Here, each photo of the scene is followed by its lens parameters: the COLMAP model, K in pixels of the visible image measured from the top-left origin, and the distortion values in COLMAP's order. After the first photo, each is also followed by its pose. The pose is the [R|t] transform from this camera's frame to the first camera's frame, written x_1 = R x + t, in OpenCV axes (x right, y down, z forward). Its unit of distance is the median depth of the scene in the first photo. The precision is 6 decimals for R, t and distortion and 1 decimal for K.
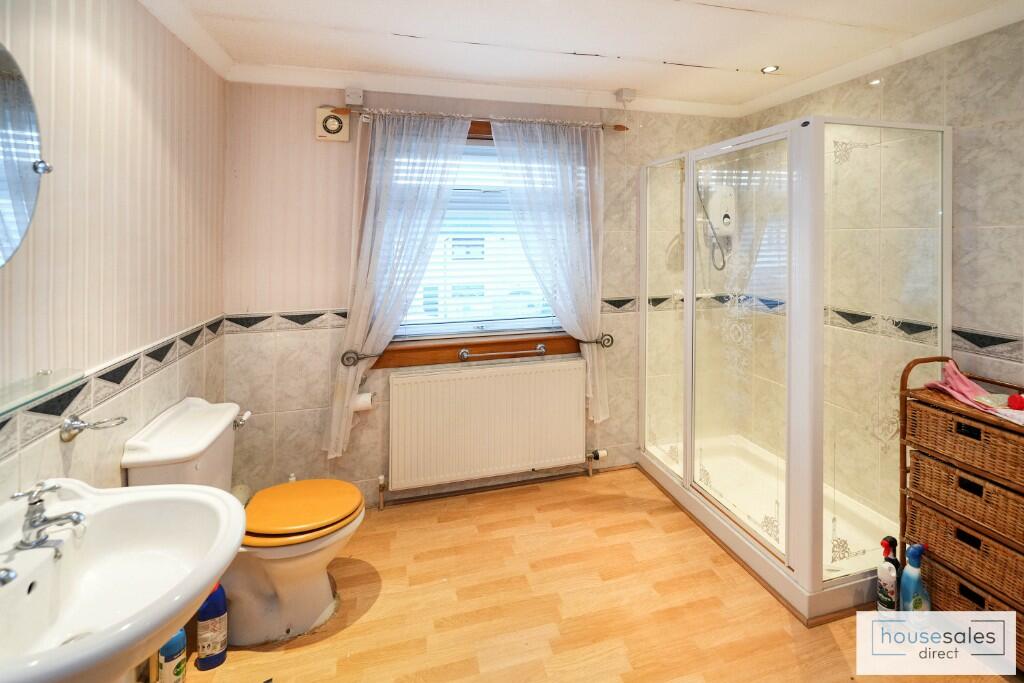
lens RADIAL K [[431.5, 0, 514.9], [0, 431.5, 251.0], [0, 0, 1]] dist [-0.001146, 0.000211]
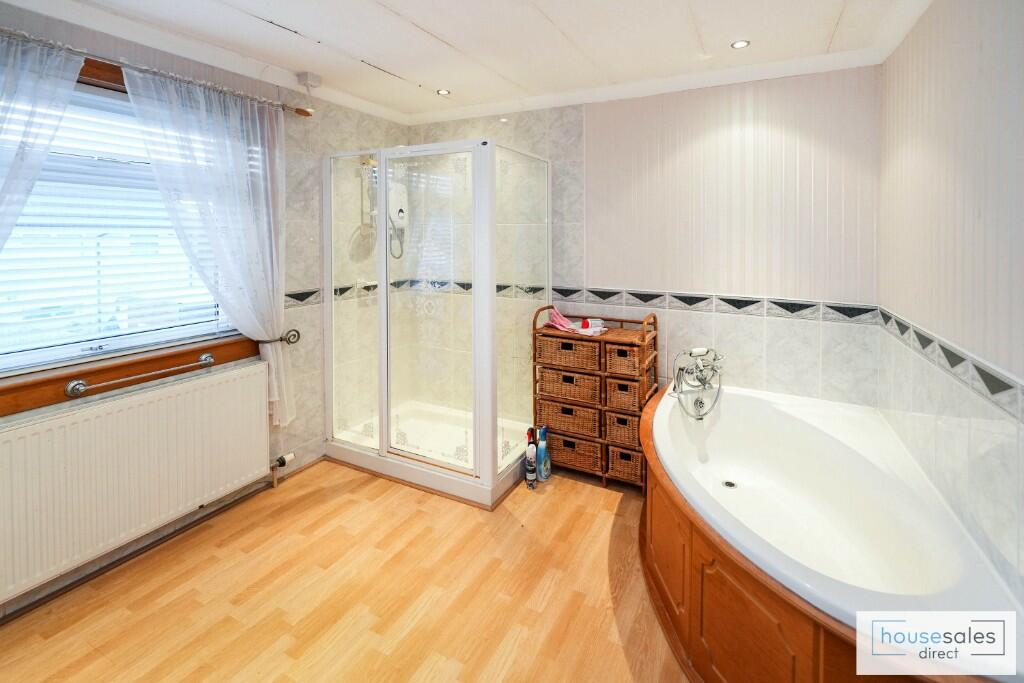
lens RADIAL K [[431.5, 0, 514.9], [0, 431.5, 251.0], [0, 0, 1]] dist [-0.001146, 0.000211]
pose [[0.696905, -0.017194, 0.716958, -0.124007], [0.009222, 0.999845, 0.015014, 0.011444], [-0.717105, -0.003852, 0.696955, -0.004234]]
